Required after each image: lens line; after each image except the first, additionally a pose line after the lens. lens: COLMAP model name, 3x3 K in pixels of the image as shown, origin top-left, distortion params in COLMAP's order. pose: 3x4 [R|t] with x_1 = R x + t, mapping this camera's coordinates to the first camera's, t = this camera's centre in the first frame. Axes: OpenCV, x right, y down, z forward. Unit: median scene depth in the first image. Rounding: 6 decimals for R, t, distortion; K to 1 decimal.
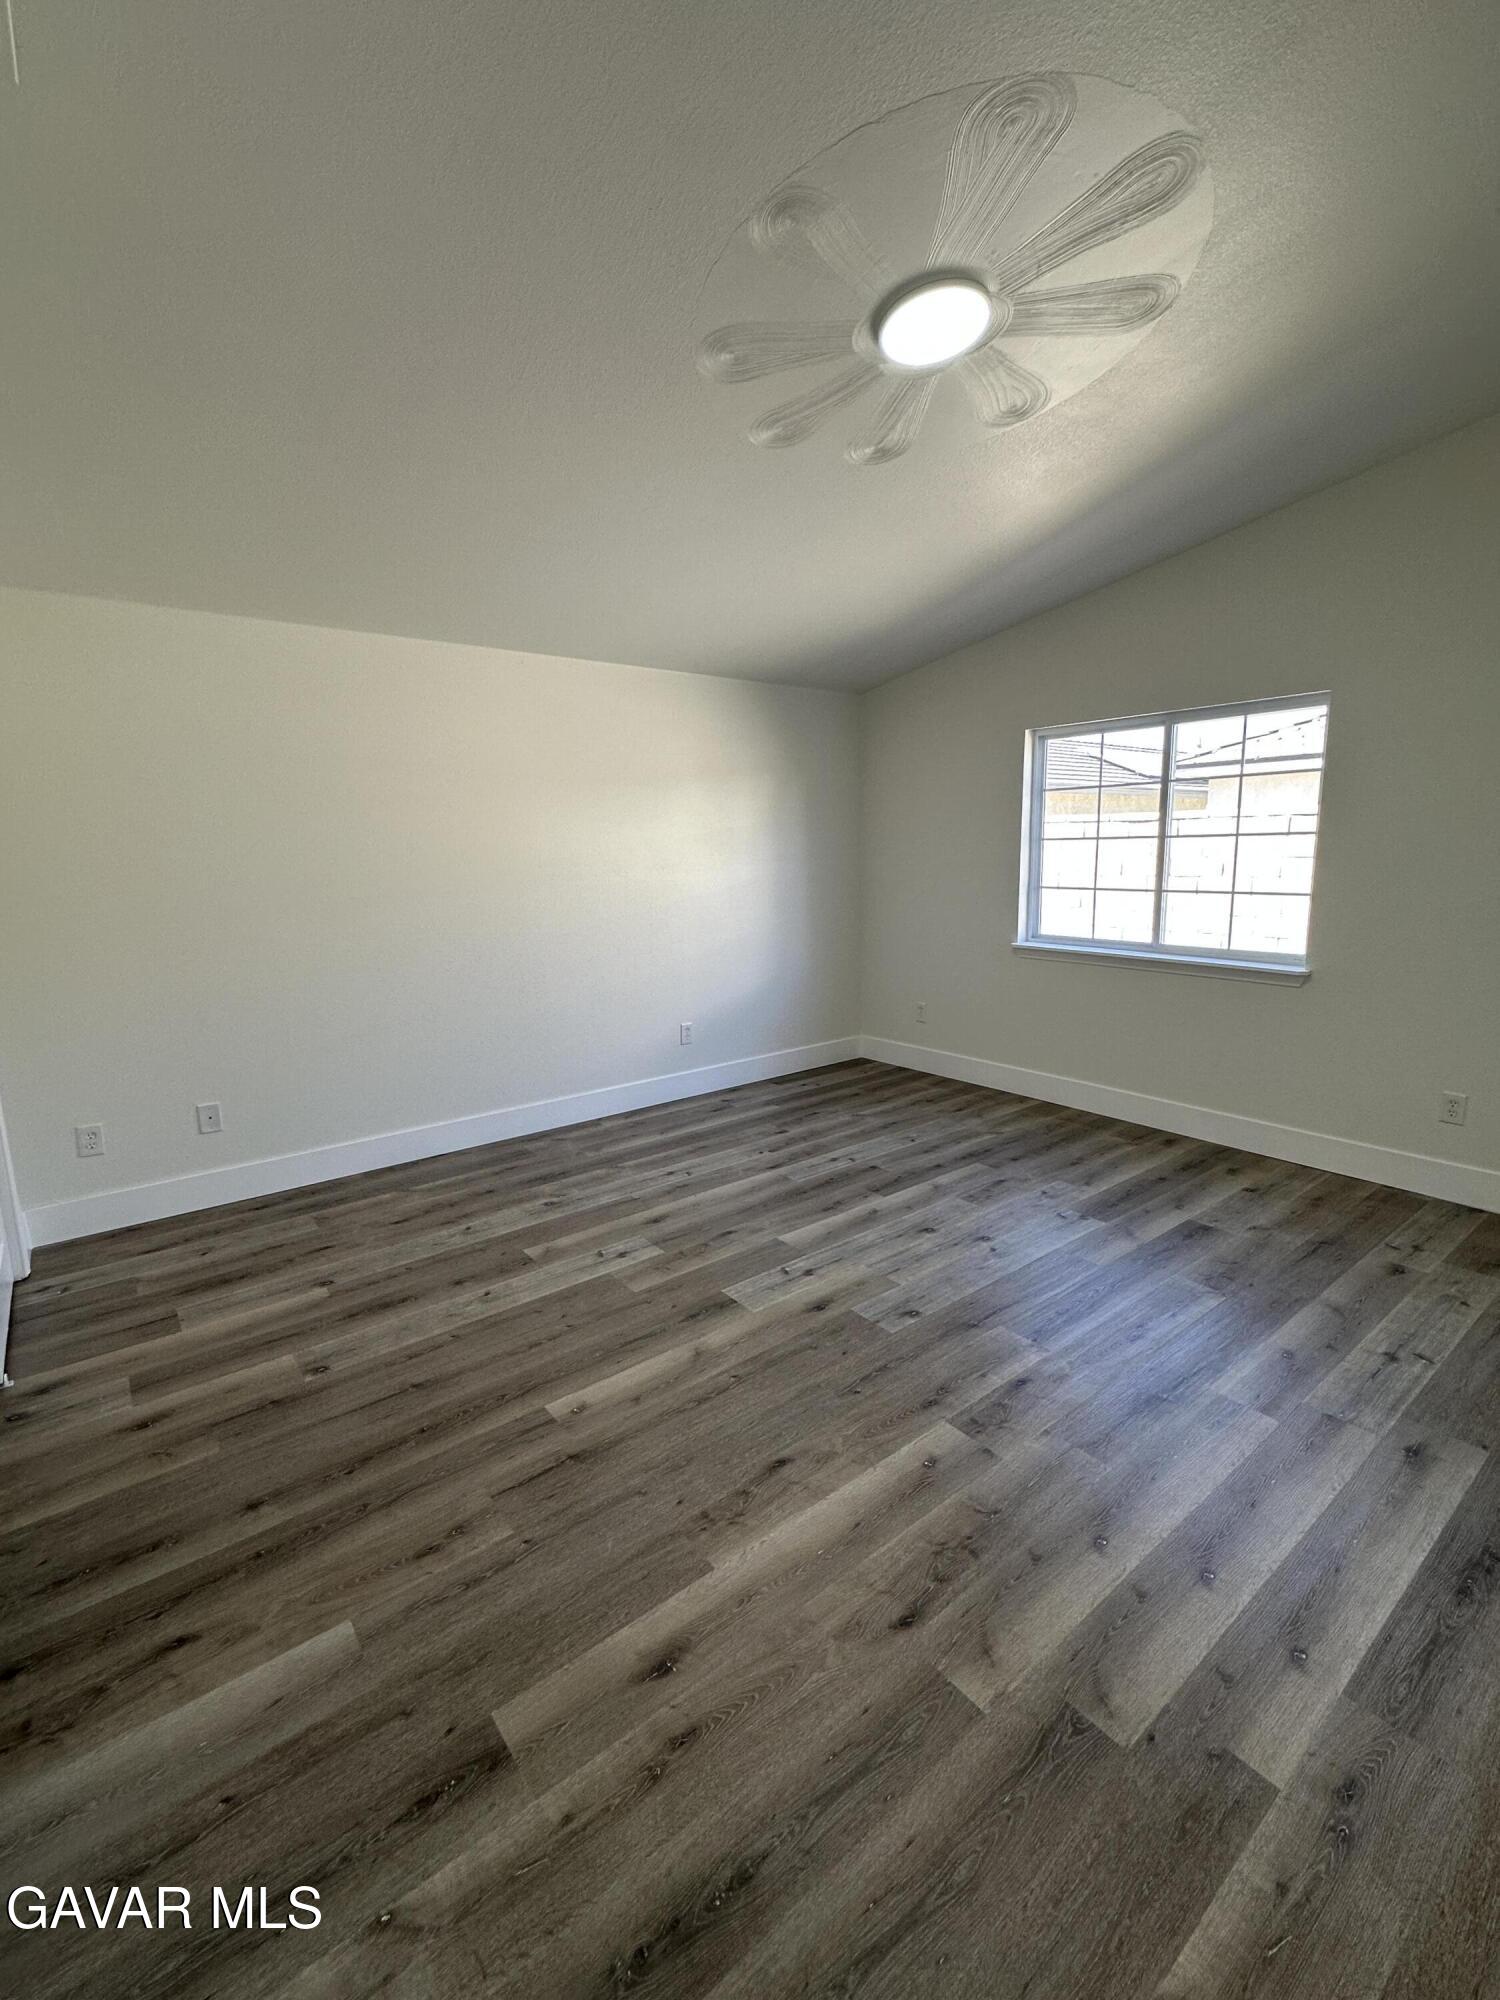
lens RADIAL K [[872.3, 0, 748.9], [0, 872.3, 998.6], [0, 0, 1]] dist [0.000474, -0.000196]
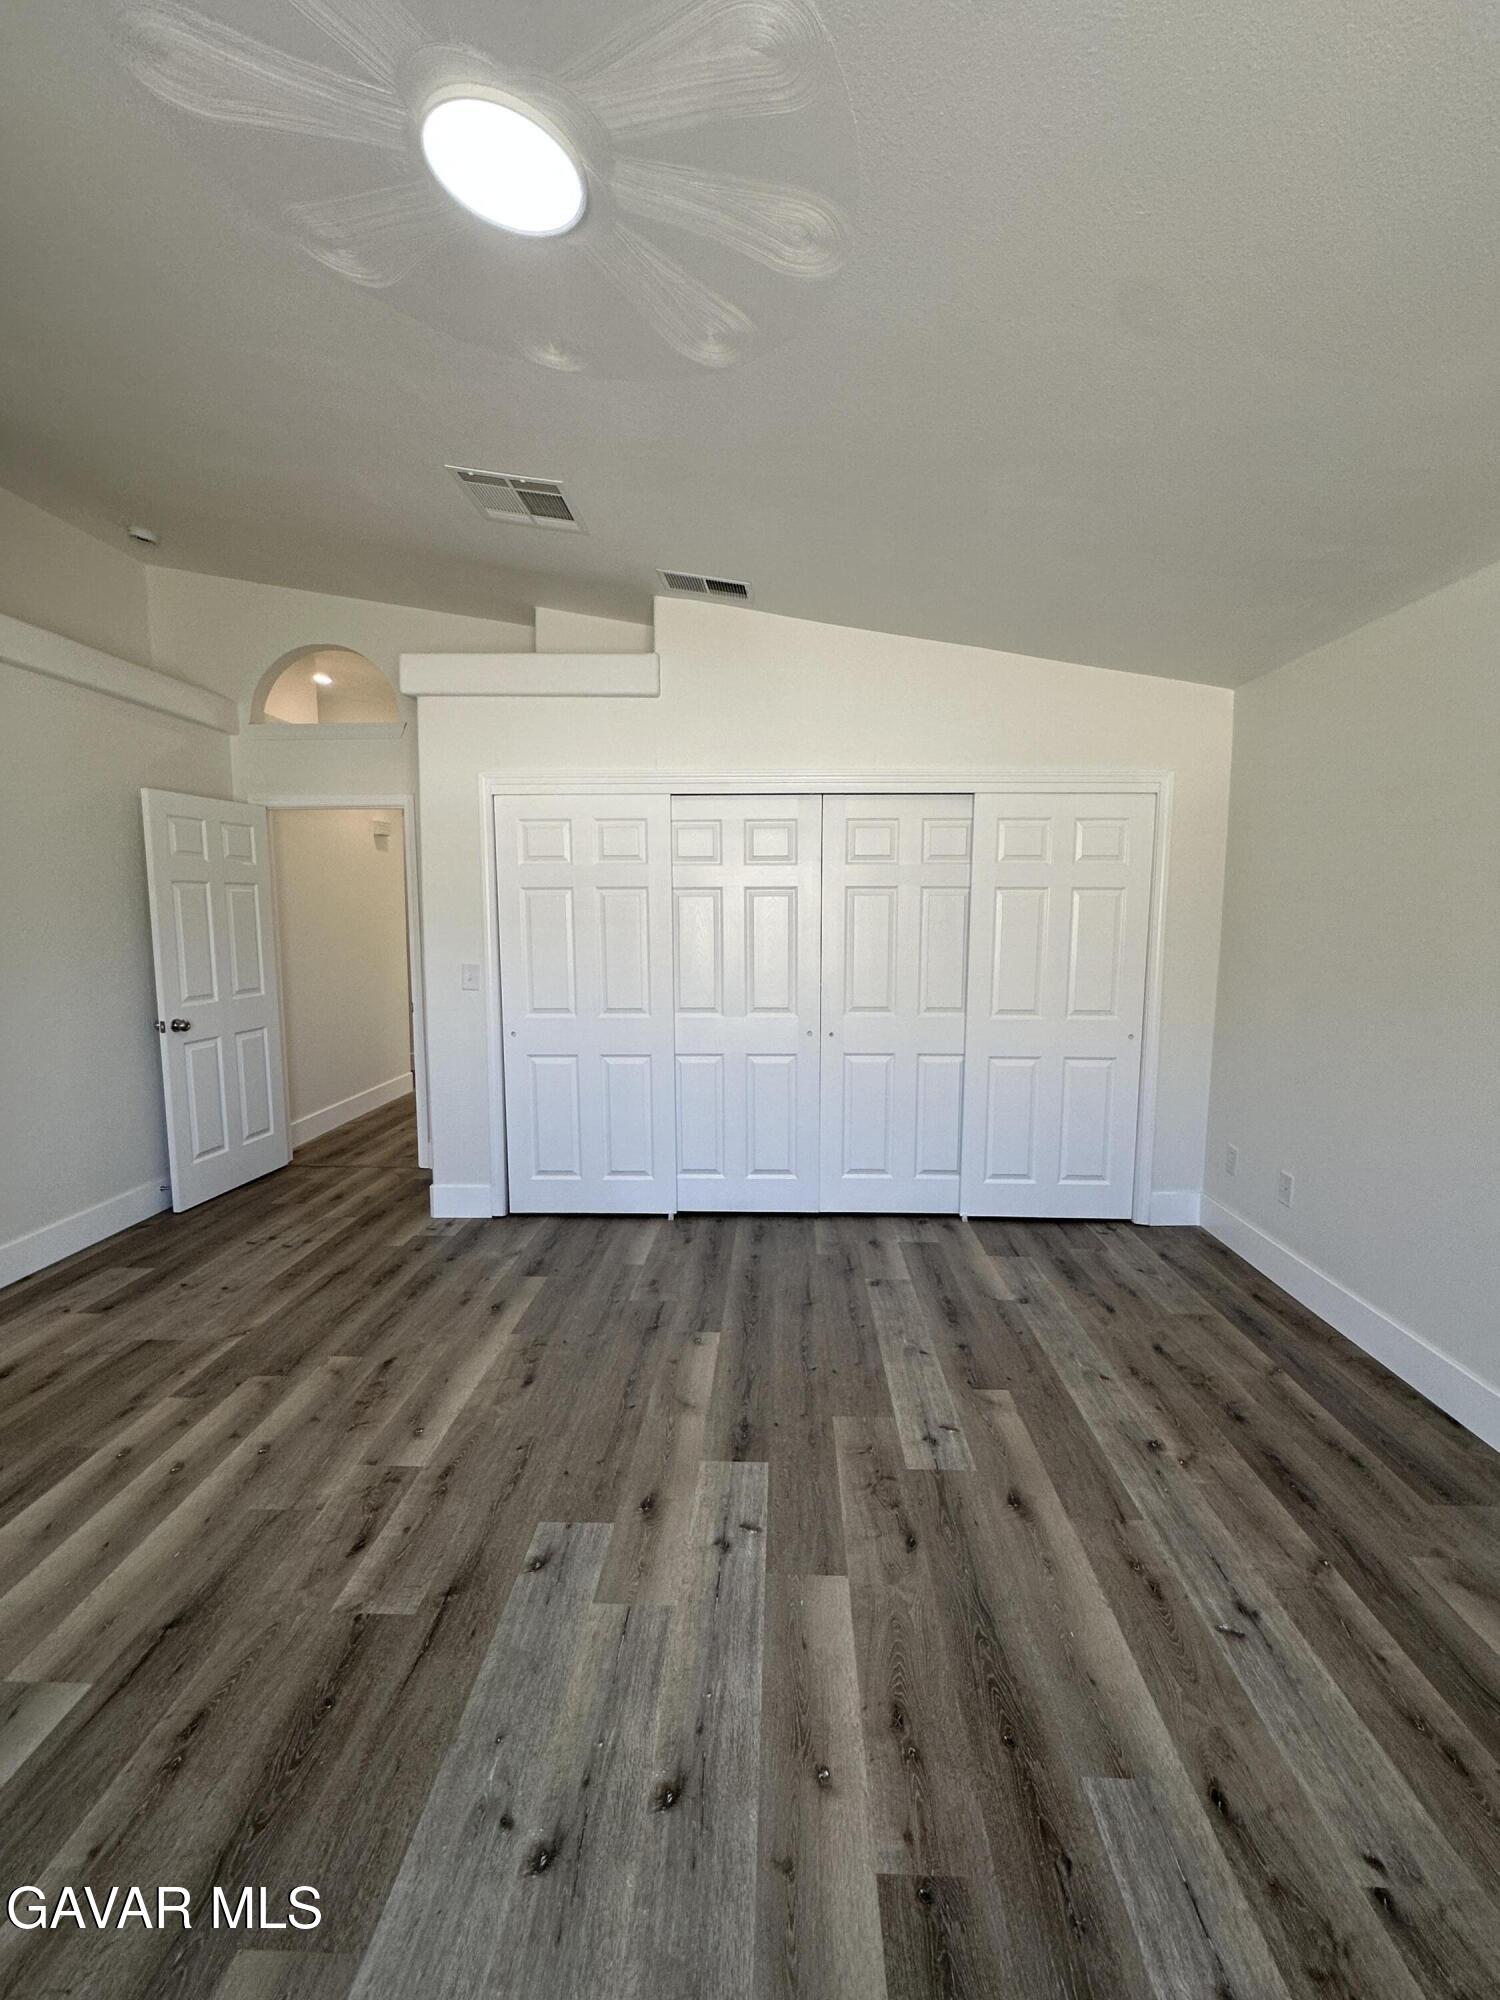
lens RADIAL K [[872.3, 0, 758.6], [0, 872.3, 1002.8], [0, 0, 1]] dist [0.000474, -0.000196]
pose [[-0.641176, 0.100644, -0.760766, 0.535108], [-0.122154, 0.965337, 0.230659, -0.251017], [0.757610, 0.240823, -0.606656, 1.373492]]
